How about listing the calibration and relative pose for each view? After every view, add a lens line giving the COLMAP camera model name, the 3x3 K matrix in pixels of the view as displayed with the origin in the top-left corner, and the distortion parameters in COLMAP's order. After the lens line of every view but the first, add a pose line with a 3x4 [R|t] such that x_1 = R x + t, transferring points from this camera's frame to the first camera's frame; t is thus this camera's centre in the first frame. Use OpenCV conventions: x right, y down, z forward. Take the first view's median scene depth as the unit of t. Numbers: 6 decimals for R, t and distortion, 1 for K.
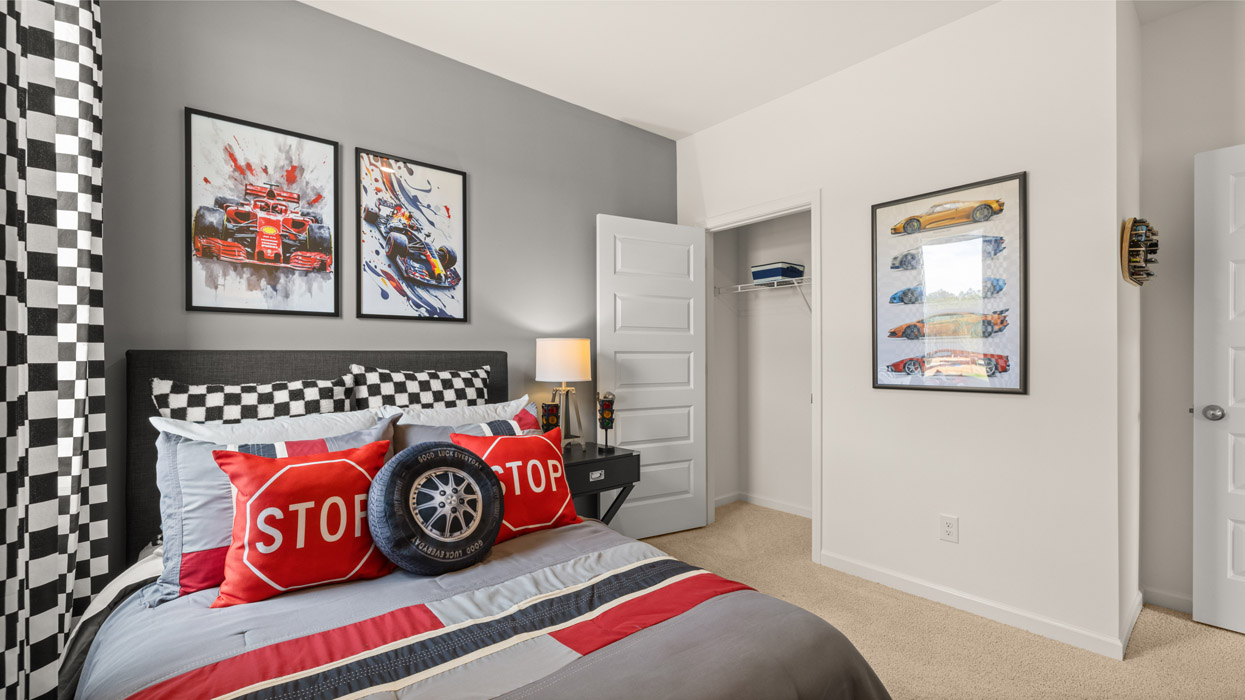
lens RADIAL K [[518.4, 0, 624.1], [0, 518.4, 355.7], [0, 0, 1]] dist [-0.001523, -0.000096]
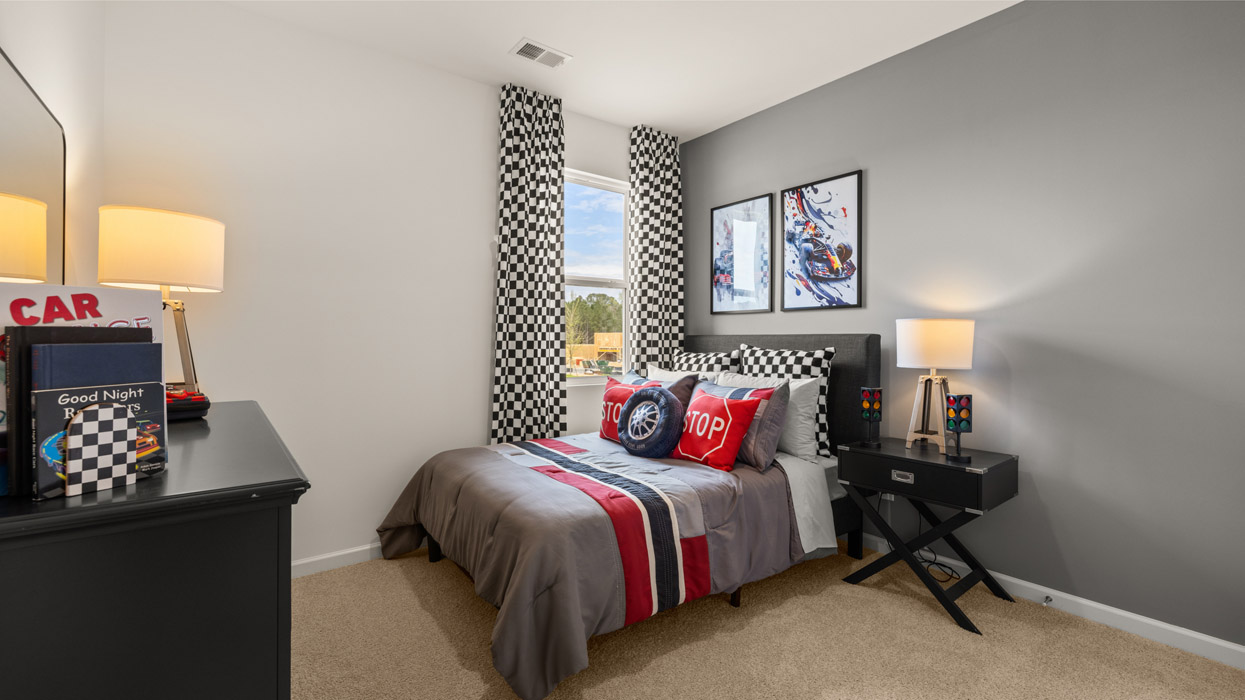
lens RADIAL K [[518.4, 0, 624.3], [0, 518.4, 341.4], [0, 0, 1]] dist [-0.001523, -0.000096]
pose [[-0.028461, 0.006249, -0.999575, 0.853010], [-0.001456, 0.999979, 0.006293, 0.000498], [0.999594, 0.001634, -0.028451, 0.574409]]
